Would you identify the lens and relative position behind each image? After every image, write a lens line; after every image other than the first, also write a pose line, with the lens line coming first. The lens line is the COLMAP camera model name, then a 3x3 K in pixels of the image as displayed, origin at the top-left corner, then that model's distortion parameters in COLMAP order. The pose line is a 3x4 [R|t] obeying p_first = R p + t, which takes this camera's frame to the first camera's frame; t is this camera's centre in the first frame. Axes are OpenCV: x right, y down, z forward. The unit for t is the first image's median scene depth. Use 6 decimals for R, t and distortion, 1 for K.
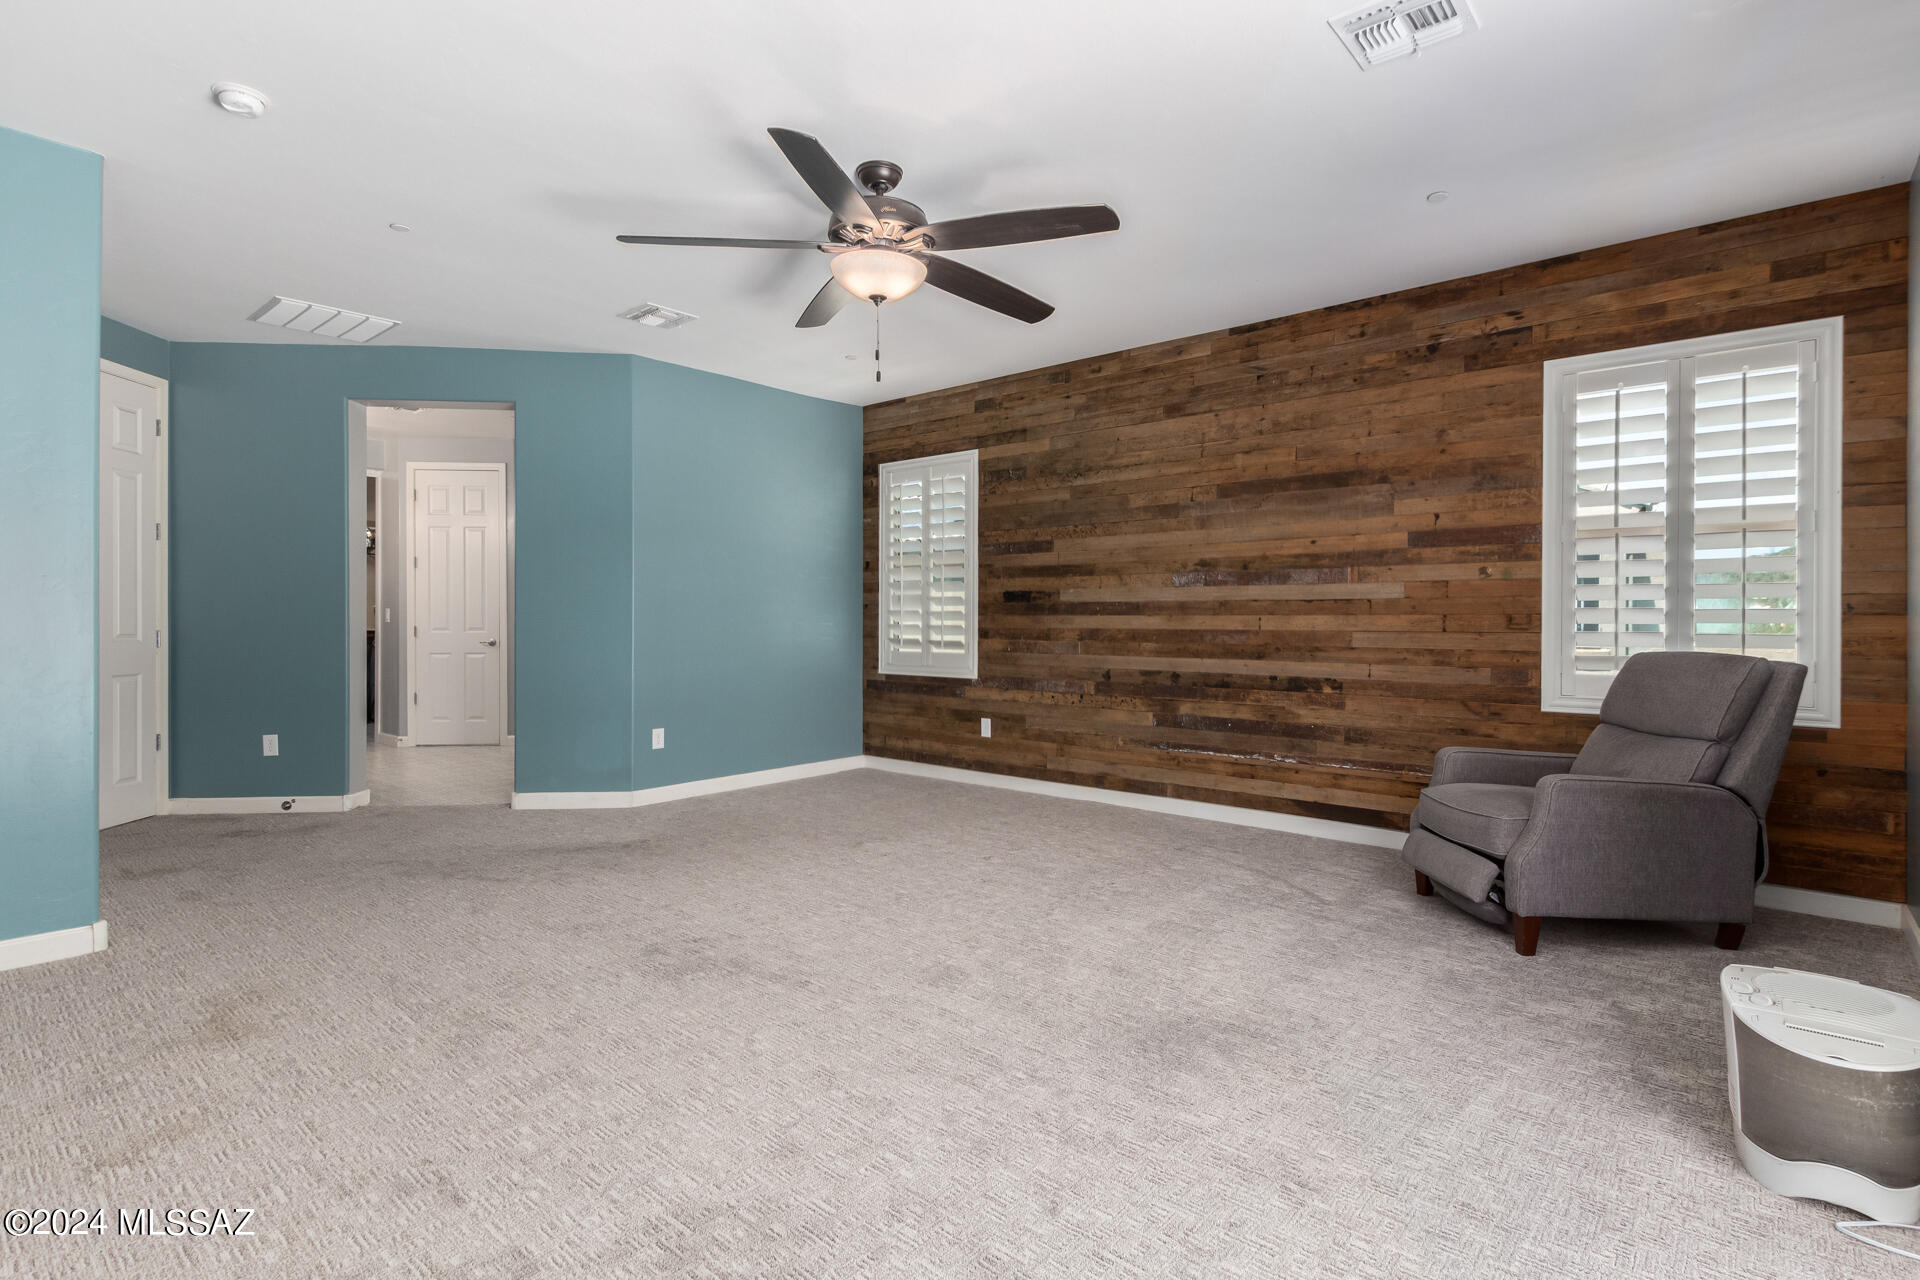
lens RADIAL K [[909.5, 0, 964.1], [0, 909.5, 628.0], [0, 0, 1]] dist [-0.000108, -0.000074]
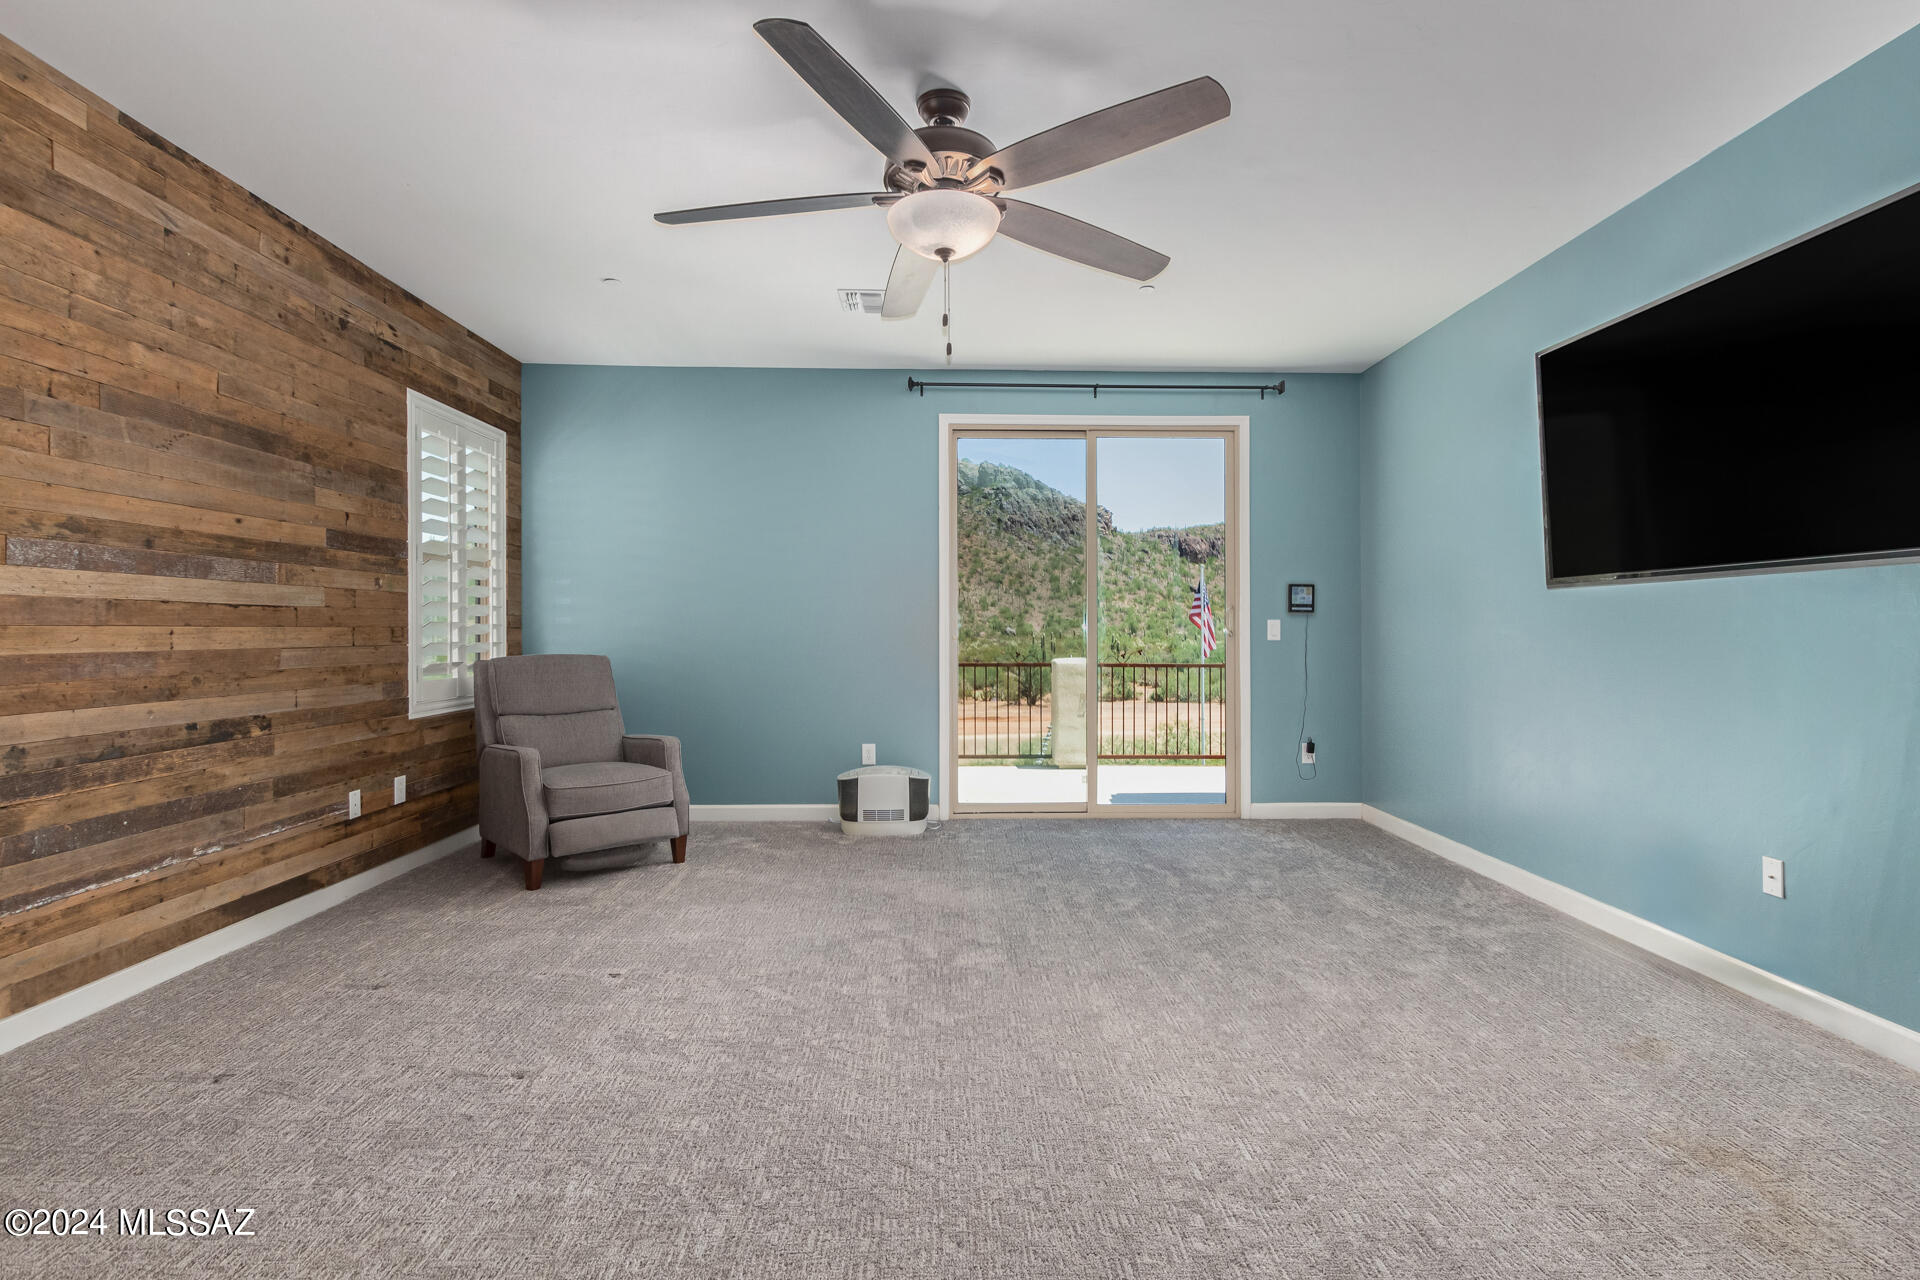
lens RADIAL K [[909.5, 0, 964.1], [0, 909.5, 628.0], [0, 0, 1]] dist [-0.000108, -0.000074]
pose [[-0.668514, -0.001018, 0.743699, -0.503778], [0.004022, 0.999979, 0.004984, -0.014731], [-0.743689, 0.006323, -0.668496, 1.070201]]
